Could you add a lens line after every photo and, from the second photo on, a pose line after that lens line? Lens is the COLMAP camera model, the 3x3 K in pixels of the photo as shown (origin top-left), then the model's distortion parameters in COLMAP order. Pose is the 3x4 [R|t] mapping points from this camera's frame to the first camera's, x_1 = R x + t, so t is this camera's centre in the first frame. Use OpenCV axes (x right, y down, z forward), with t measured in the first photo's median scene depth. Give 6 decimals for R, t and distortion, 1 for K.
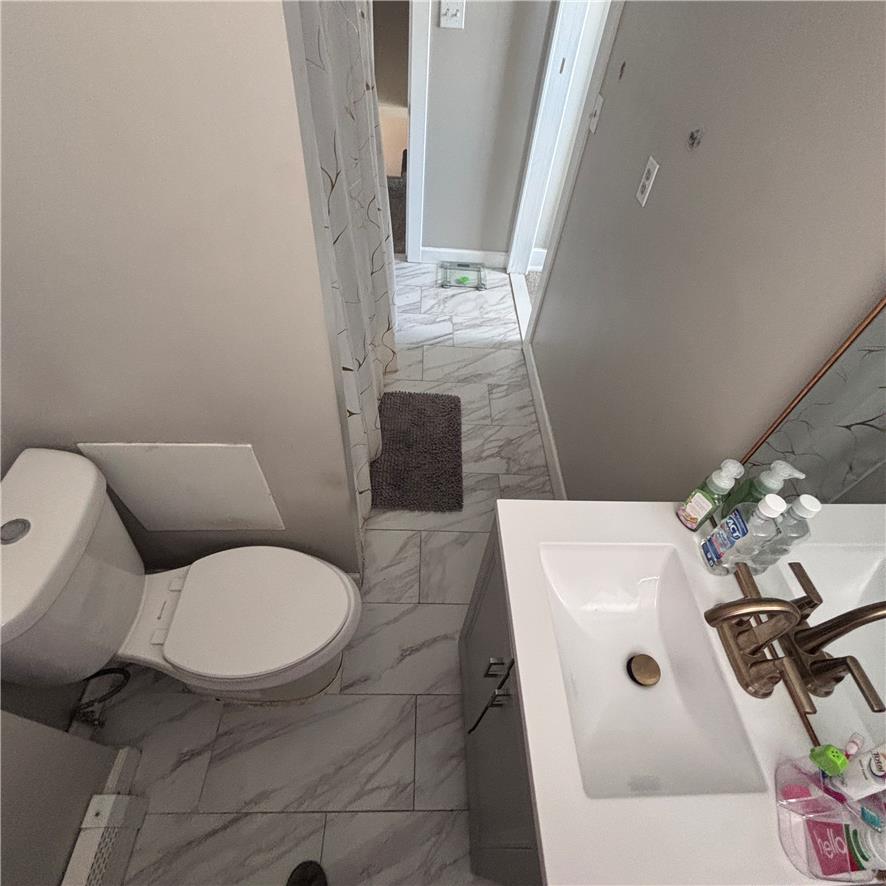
lens RADIAL K [[479.9, 0, 442.0], [0, 479.9, 442.4], [0, 0, 1]] dist [-0.000825, -0.000675]
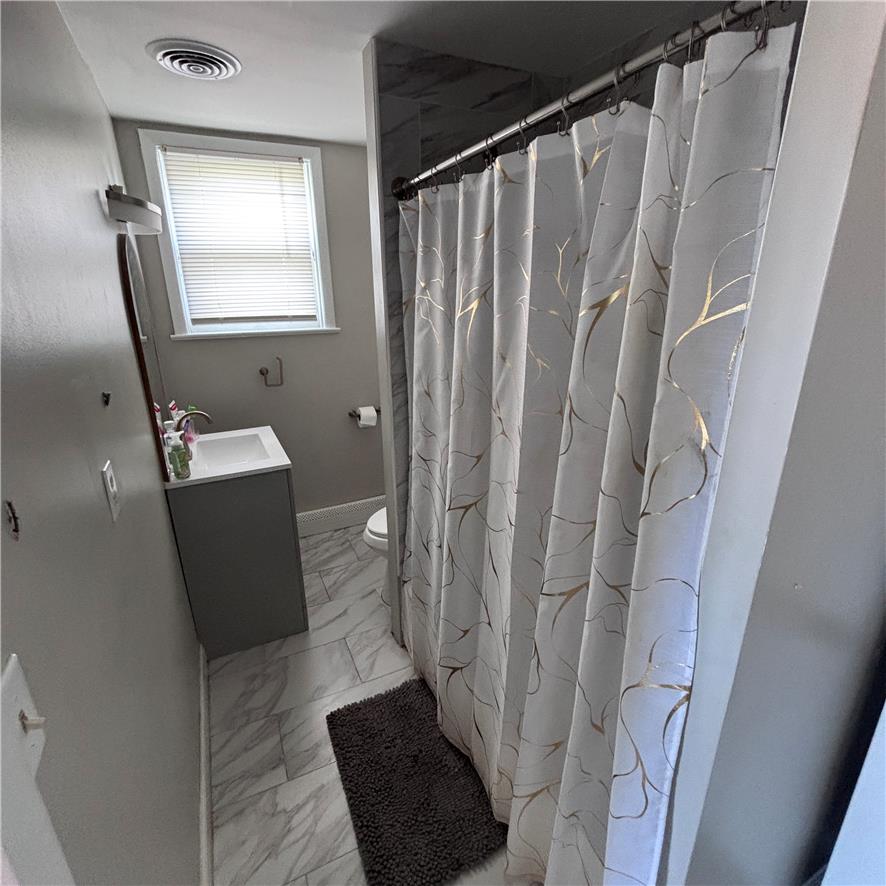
lens RADIAL K [[479.9, 0, 441.6], [0, 479.9, 443.8], [0, 0, 1]] dist [-0.000825, -0.000675]
pose [[-0.908413, 0.080138, -0.410322, 0.163269], [-0.345846, 0.407394, 0.845234, -0.854941], [0.234898, 0.909730, -0.342366, 0.830074]]
